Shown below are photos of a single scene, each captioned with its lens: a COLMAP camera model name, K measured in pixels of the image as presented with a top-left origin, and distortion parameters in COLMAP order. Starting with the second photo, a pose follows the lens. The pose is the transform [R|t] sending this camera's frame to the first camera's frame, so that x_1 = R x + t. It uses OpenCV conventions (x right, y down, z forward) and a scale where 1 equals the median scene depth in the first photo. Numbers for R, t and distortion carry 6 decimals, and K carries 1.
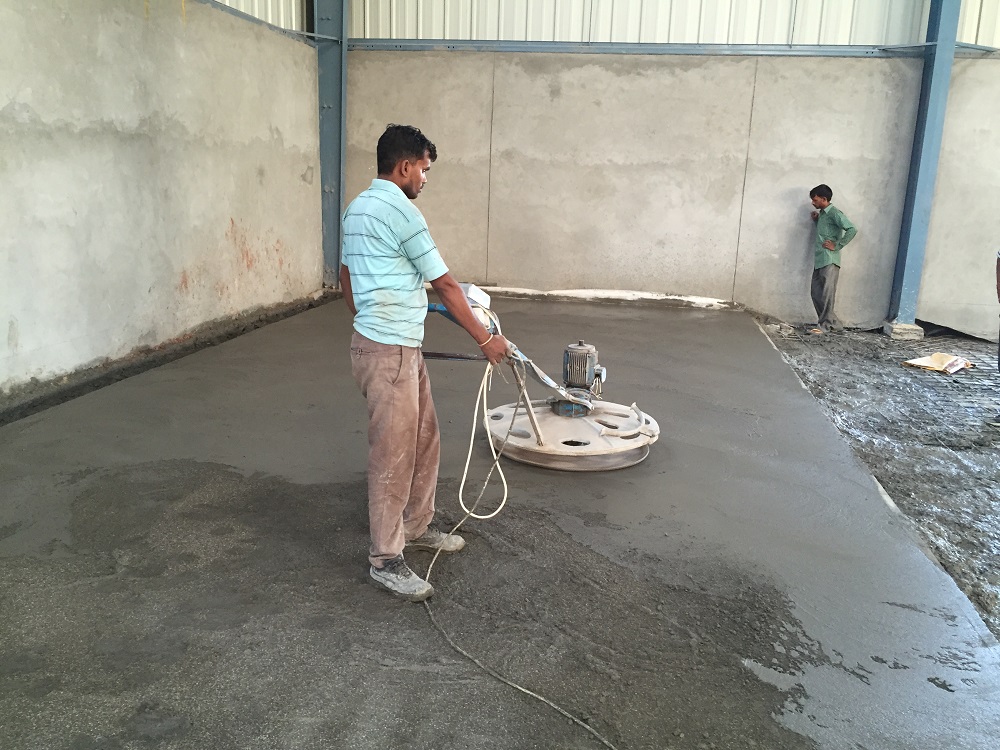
lens RADIAL K [[870.1, 0, 500.0], [0, 870.1, 375.0], [0, 0, 1]] dist [0.135660, -0.161010]
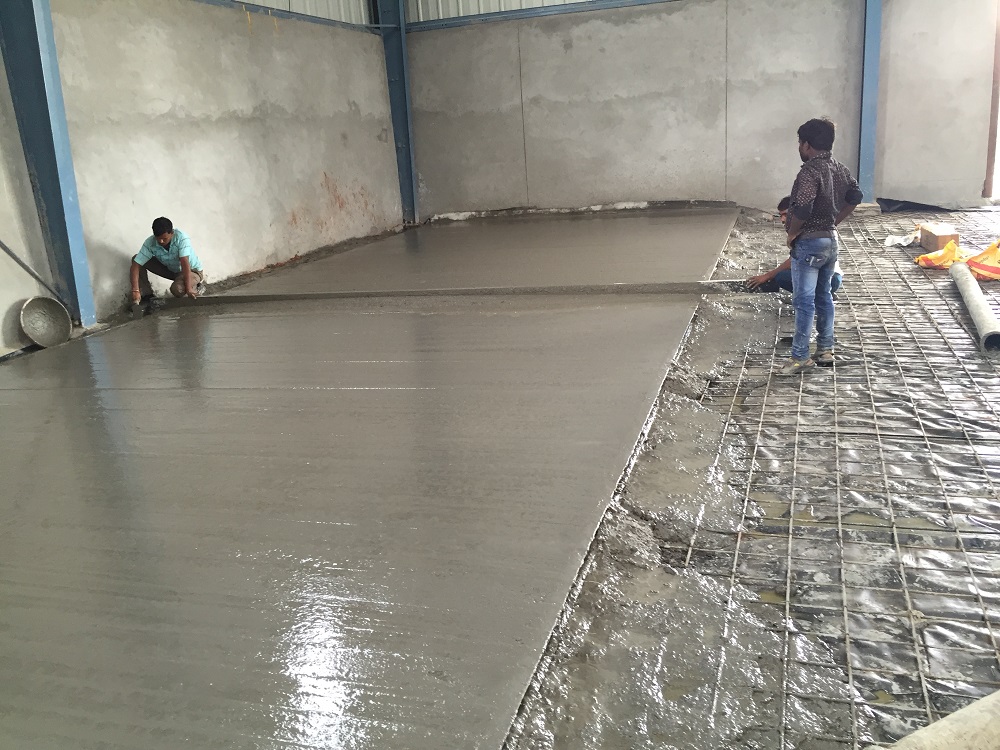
lens RADIAL K [[870.1, 0, 500.0], [0, 870.1, 375.0], [0, 0, 1]] dist [0.135660, -0.161010]
pose [[0.984488, -0.067127, -0.162105, 0.143040], [0.075140, 0.996210, 0.043810, 0.083956], [0.158550, -0.055311, 0.985800, -0.282414]]
